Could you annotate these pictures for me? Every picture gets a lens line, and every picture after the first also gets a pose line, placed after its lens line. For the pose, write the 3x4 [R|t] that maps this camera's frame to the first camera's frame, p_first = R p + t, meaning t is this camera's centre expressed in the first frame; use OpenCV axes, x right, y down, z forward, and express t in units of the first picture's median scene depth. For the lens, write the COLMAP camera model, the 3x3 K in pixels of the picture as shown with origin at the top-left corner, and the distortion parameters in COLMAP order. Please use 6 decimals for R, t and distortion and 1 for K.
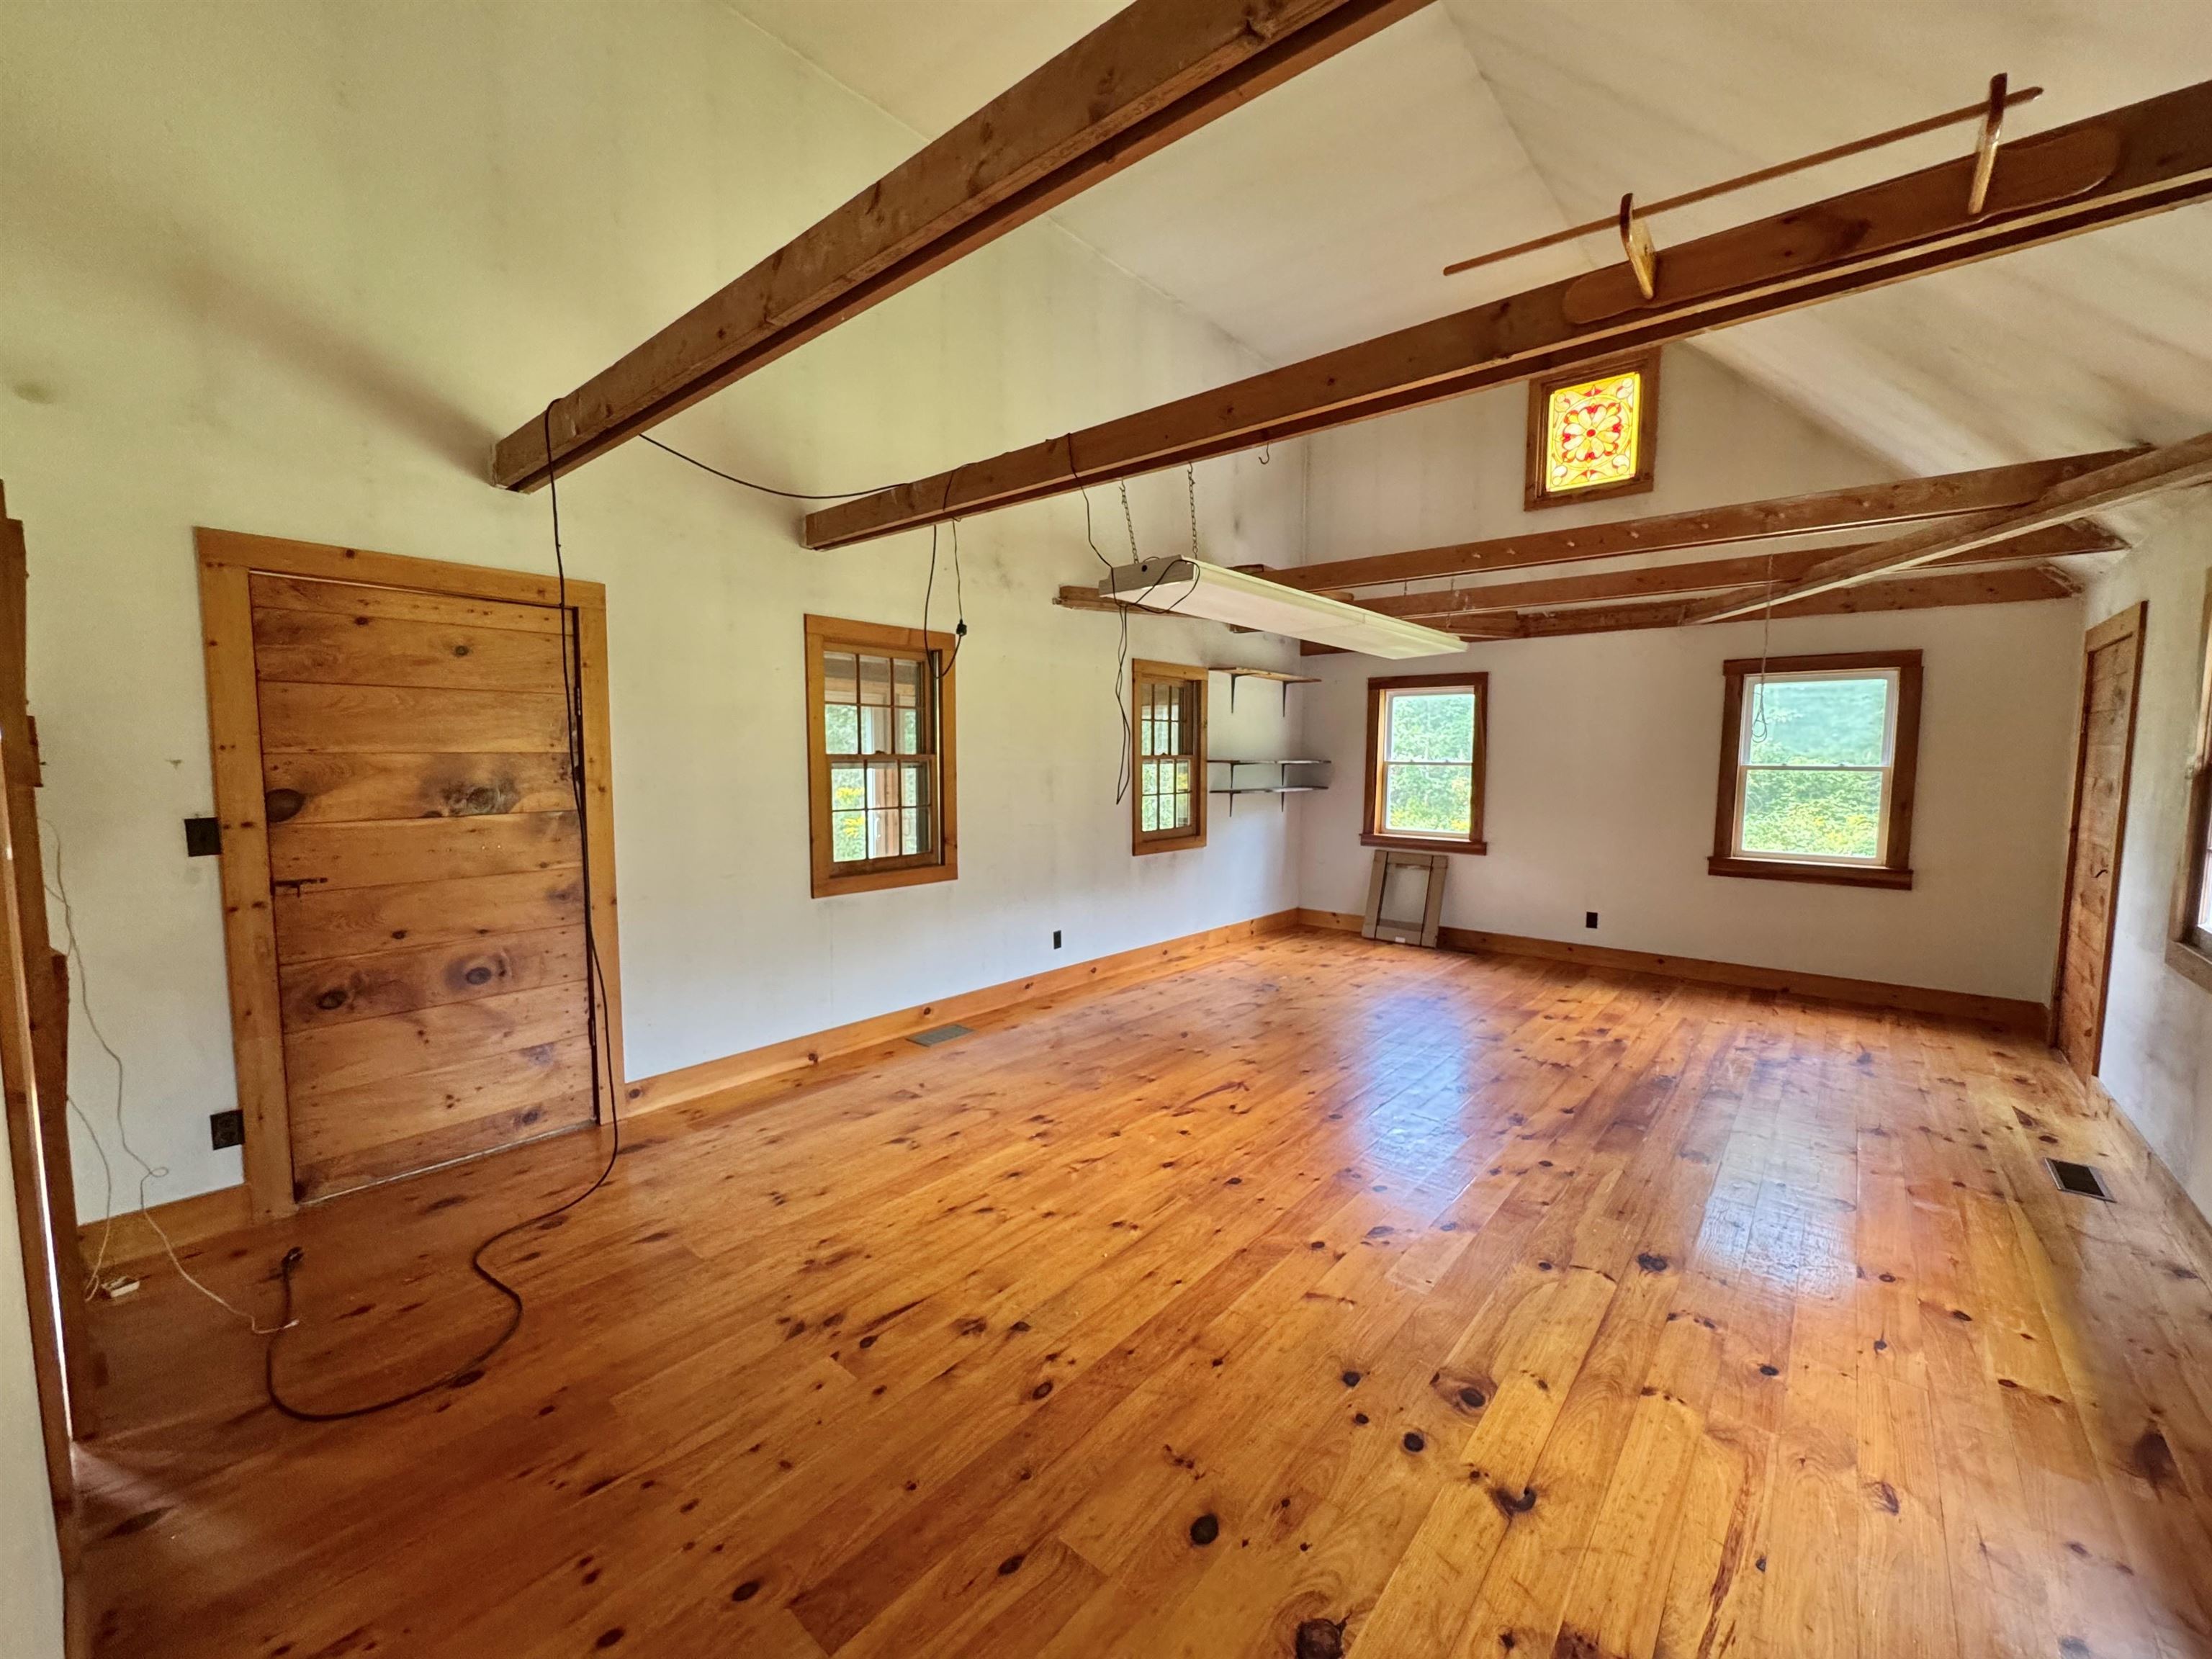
lens RADIAL K [[886.0, 0, 1108.7], [0, 886.0, 831.7], [0, 0, 1]] dist [-0.002797, 0.000039]
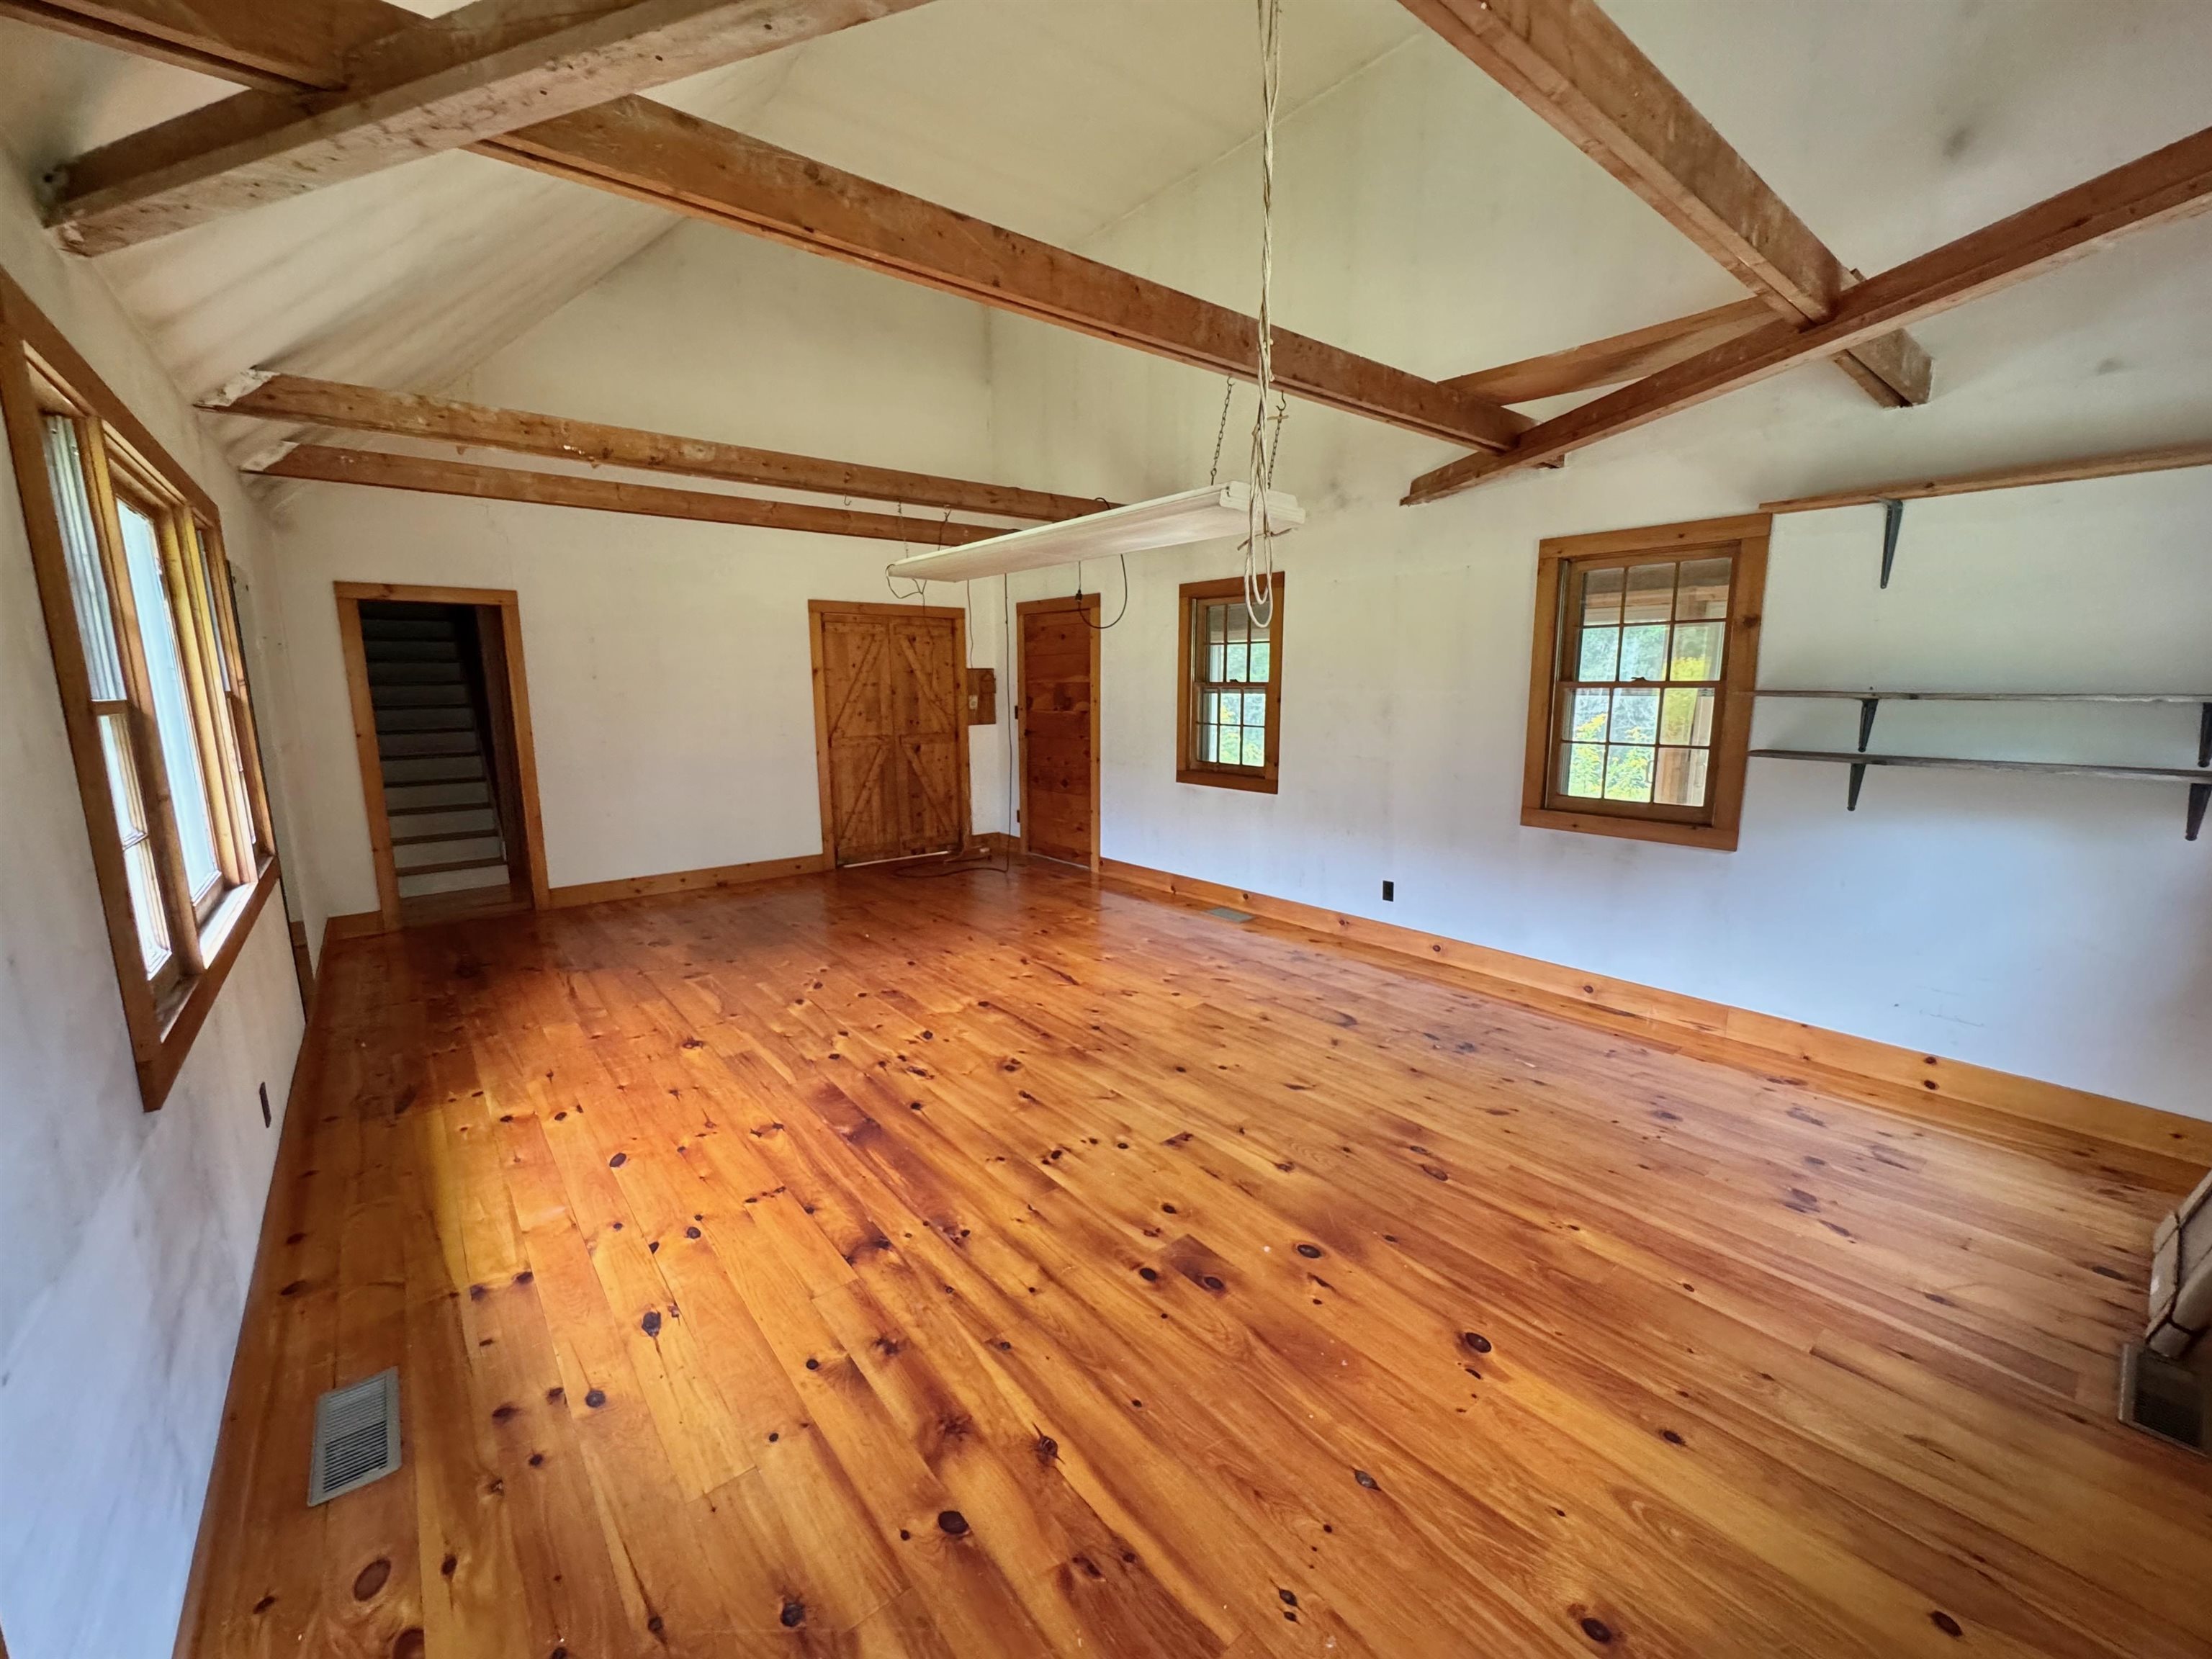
lens RADIAL K [[886.0, 0, 1111.3], [0, 886.0, 836.8], [0, 0, 1]] dist [-0.002797, 0.000039]
pose [[-0.179238, 0.167578, -0.969428, 0.887799], [-0.083971, 0.979184, 0.184790, -0.076718], [0.980216, 0.114525, -0.161435, 0.906279]]
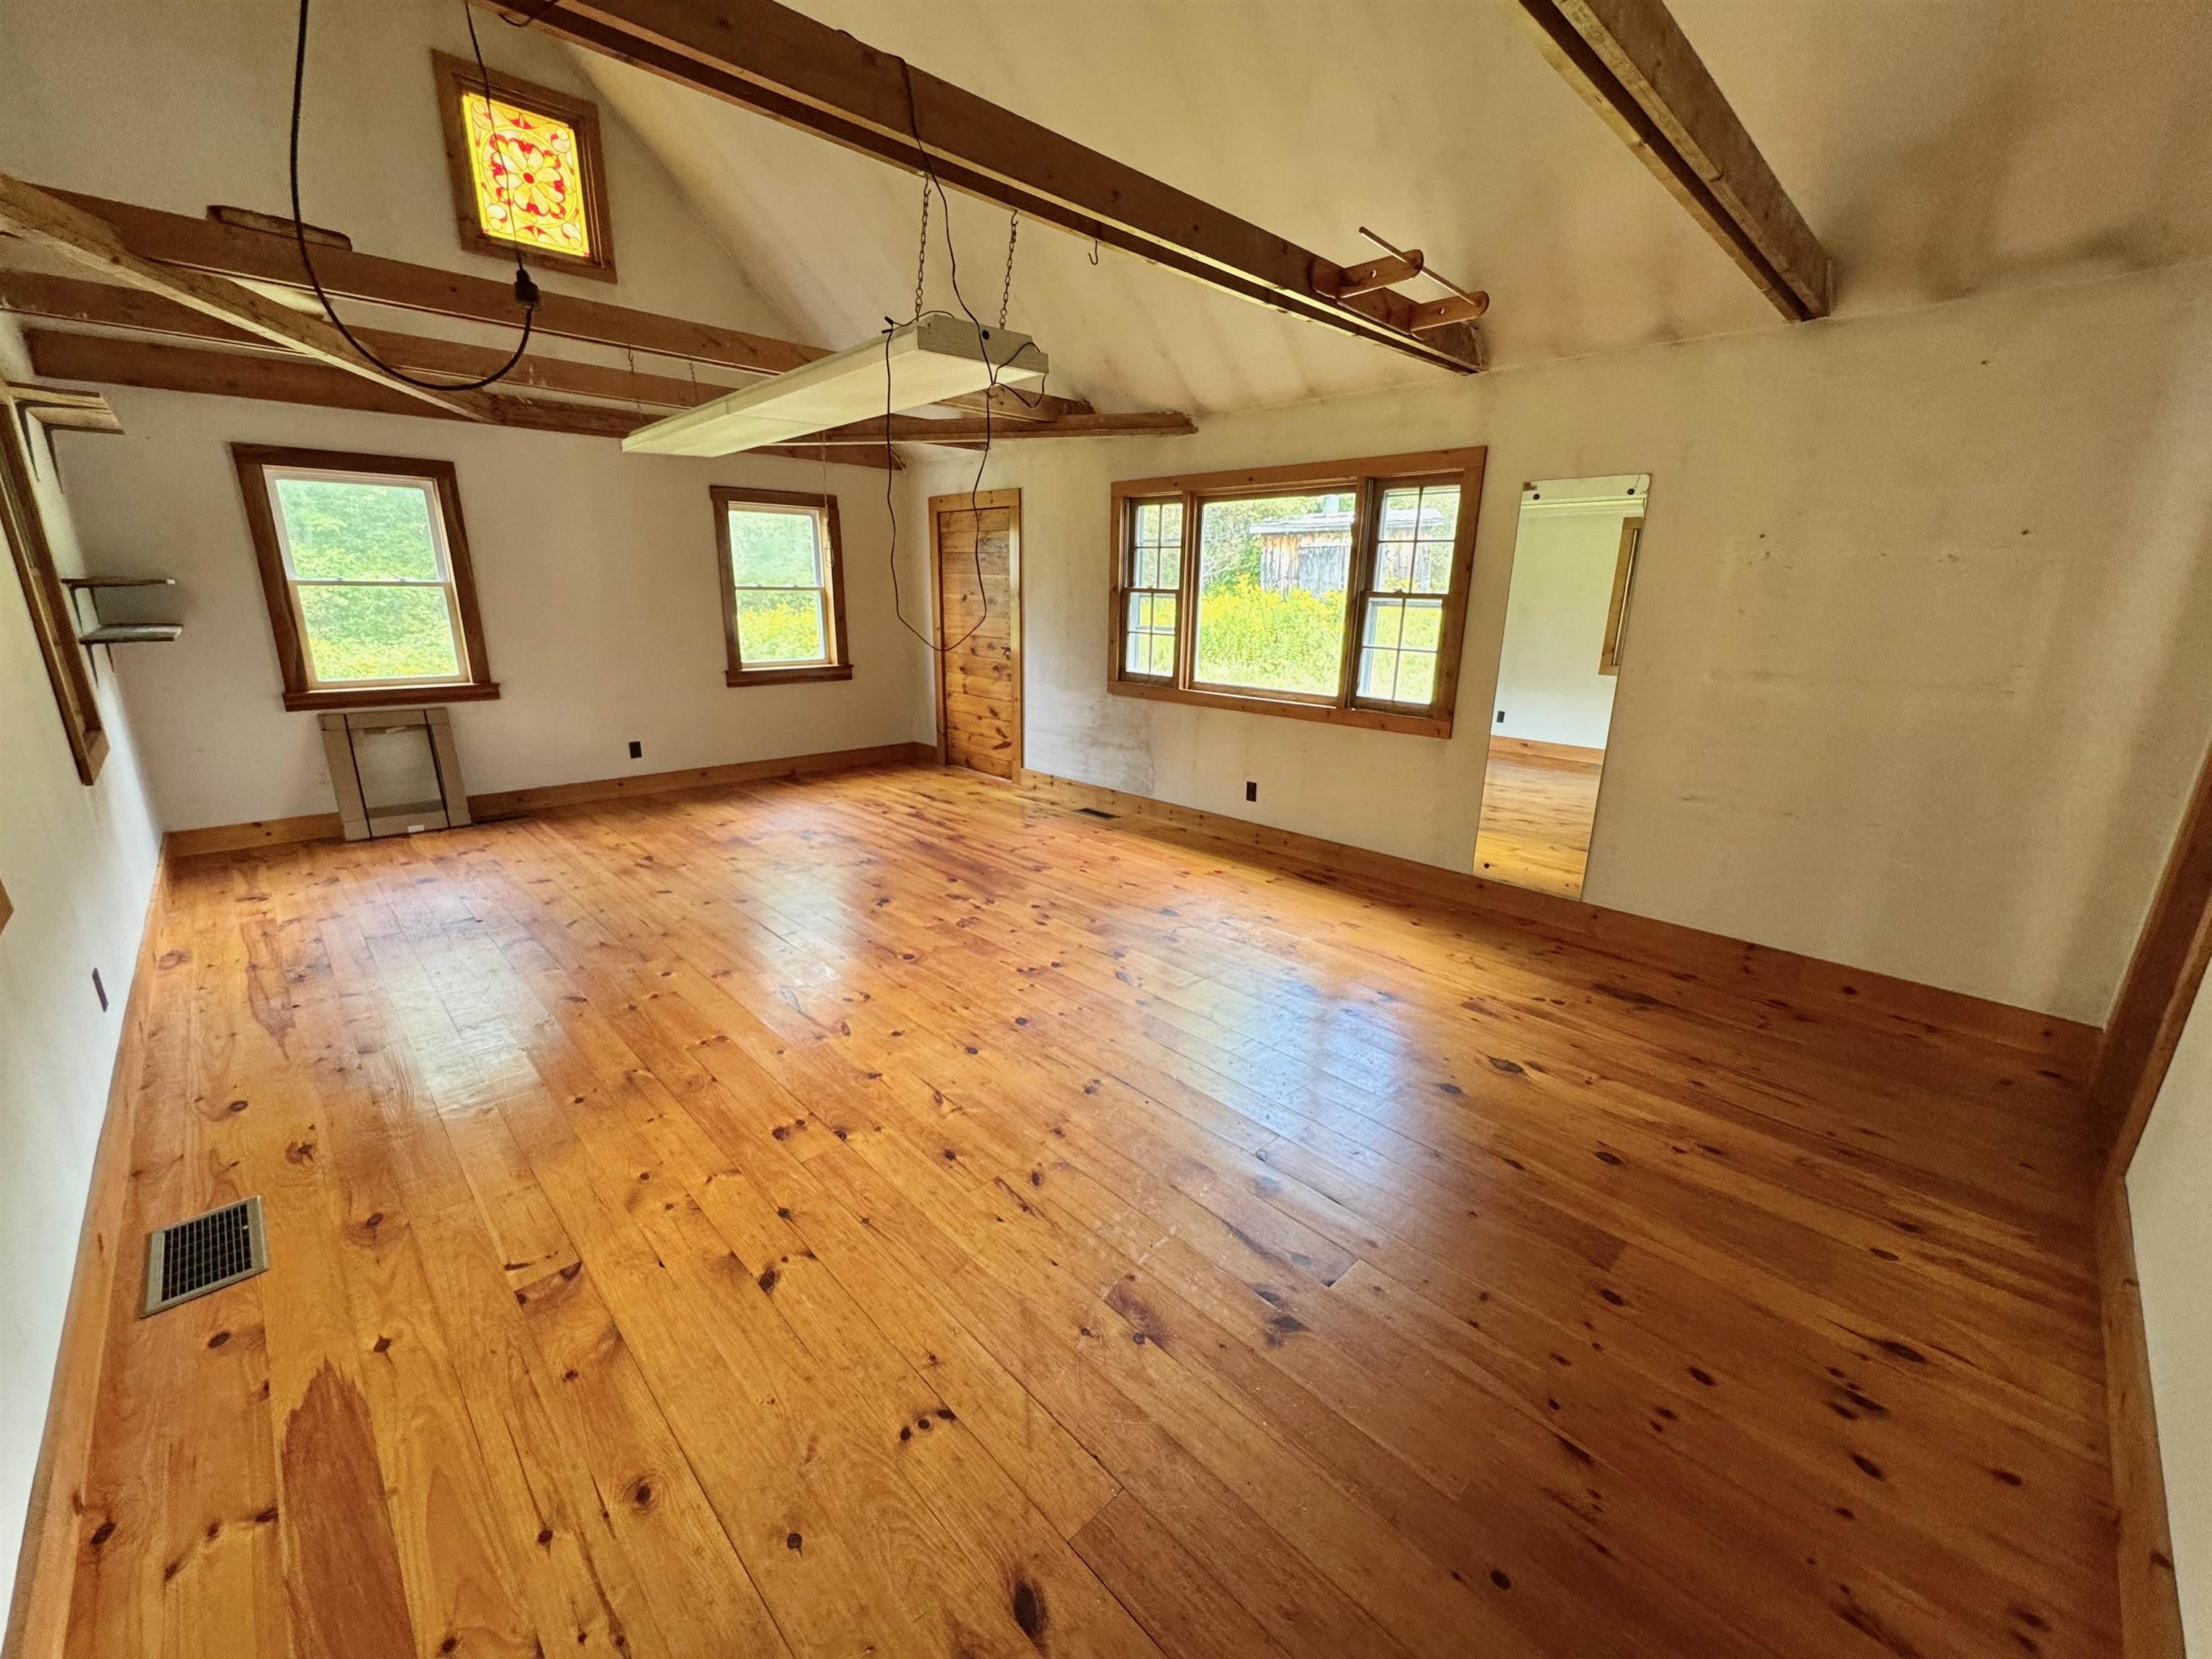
lens RADIAL K [[886.0, 0, 1108.4], [0, 886.0, 830.7], [0, 0, 1]] dist [-0.002797, 0.000039]
pose [[0.102152, -0.268695, 0.957793, -0.435577], [0.069379, 0.962410, 0.262590, -0.041788], [-0.992347, 0.039627, 0.116954, 0.446211]]
